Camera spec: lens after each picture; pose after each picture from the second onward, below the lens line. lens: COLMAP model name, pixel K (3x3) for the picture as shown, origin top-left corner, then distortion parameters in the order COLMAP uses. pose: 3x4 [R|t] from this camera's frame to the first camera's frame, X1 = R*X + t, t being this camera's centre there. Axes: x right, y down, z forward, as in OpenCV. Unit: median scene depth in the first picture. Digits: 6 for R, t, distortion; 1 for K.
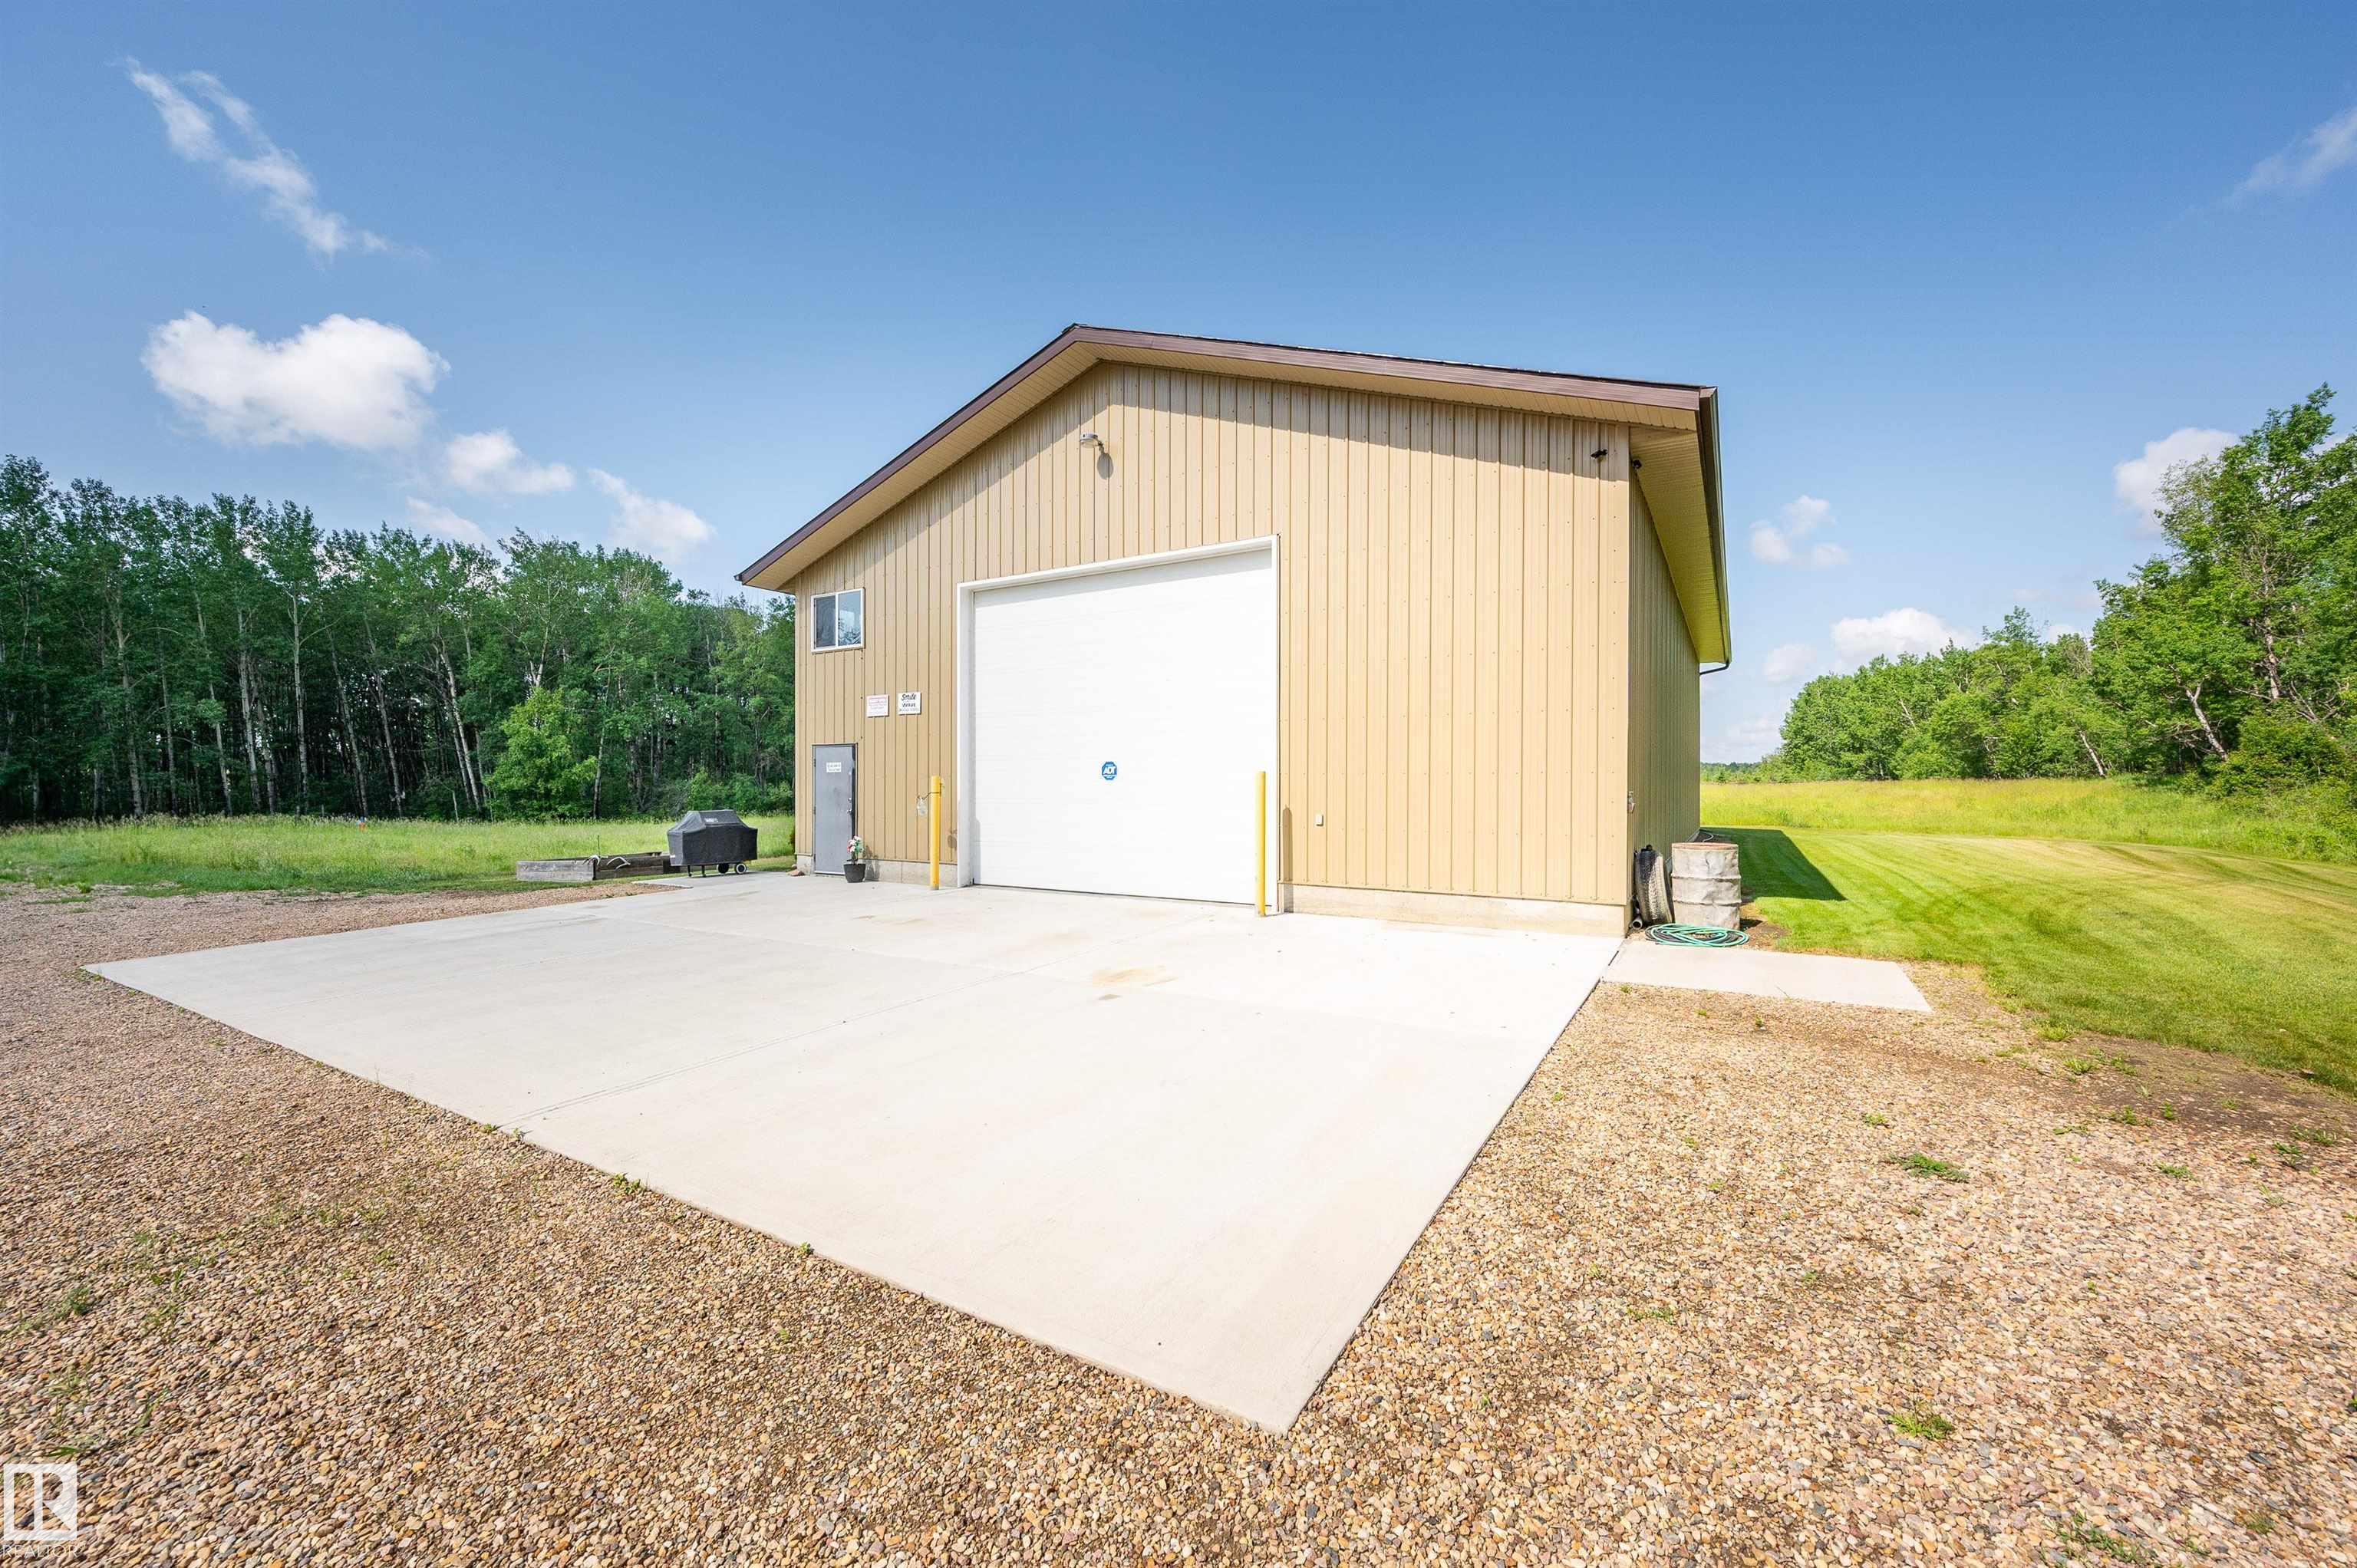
lens RADIAL K [[928.2, 0, 1177.8], [0, 928.2, 782.9], [0, 0, 1]] dist [-0.002881, -0.001417]
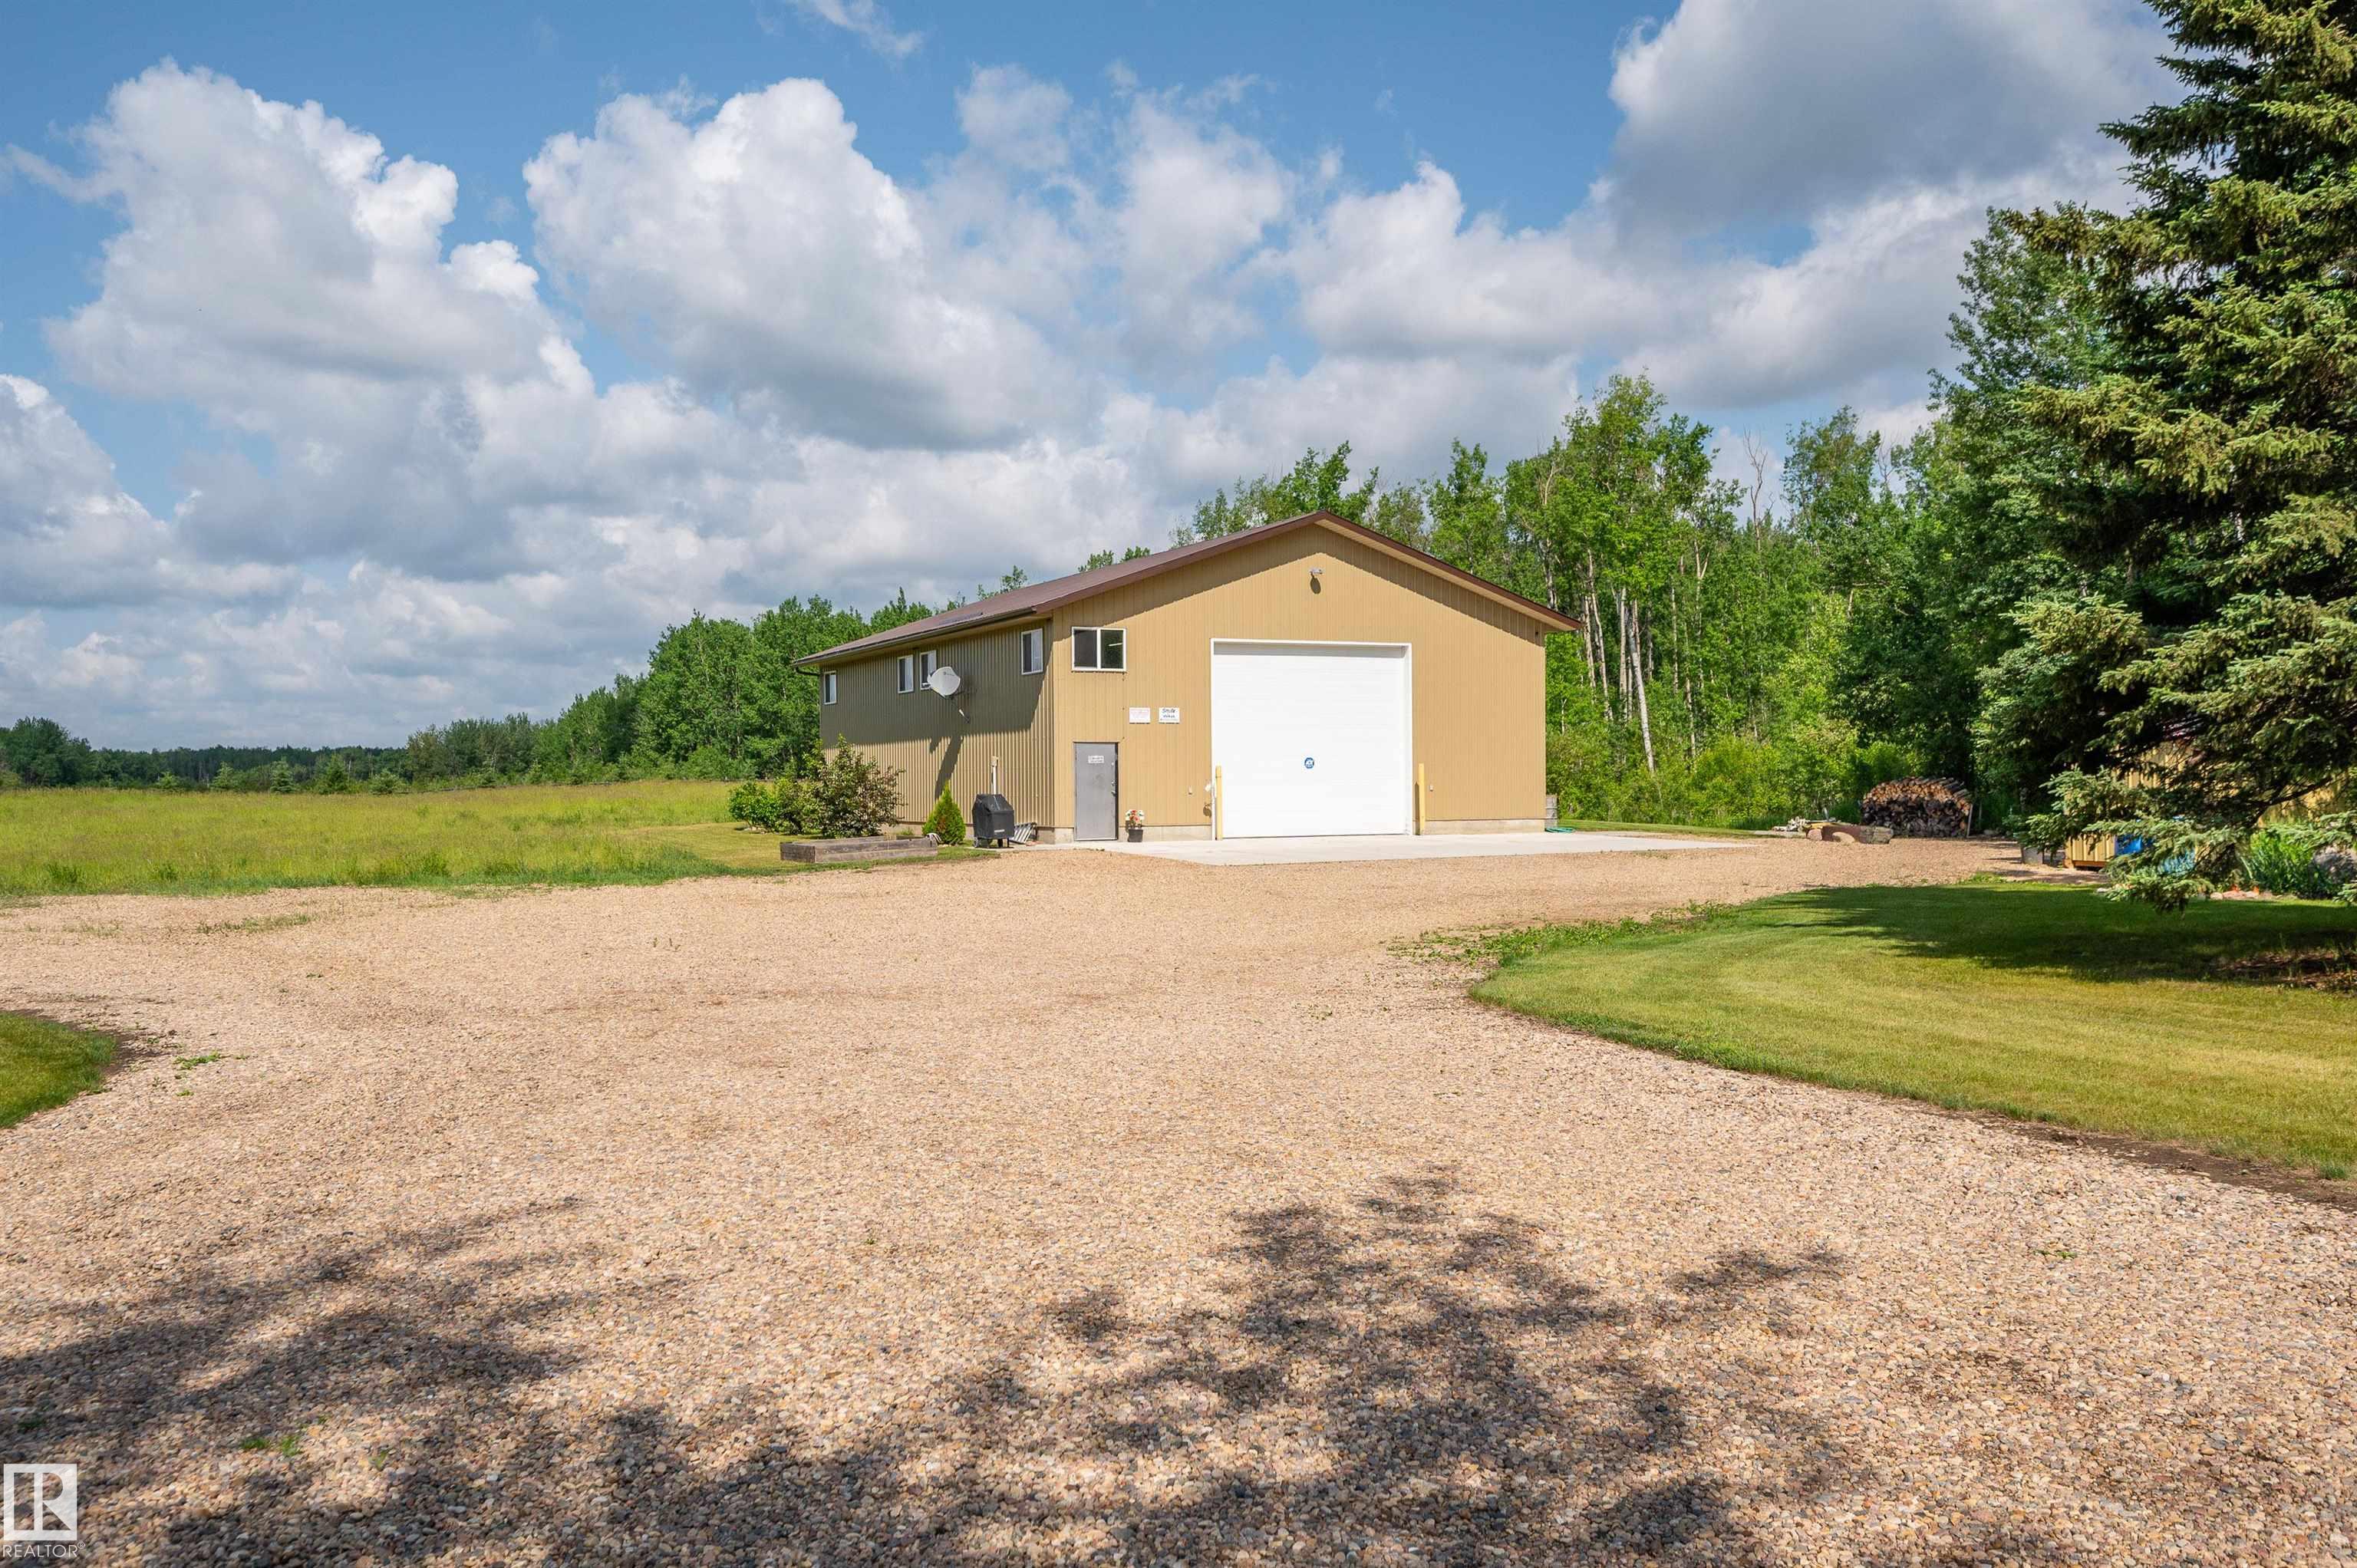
lens RADIAL K [[2040.2, 0, 1154.8], [0, 2040.2, 645.1], [0, 0, 1]] dist [-0.002134, -0.003098]
pose [[0.563219, 0.049023, 0.824852, -2.862532], [0.009417, 0.997793, -0.065731, 0.012765], [-0.826254, 0.044789, 0.561514, -0.747610]]
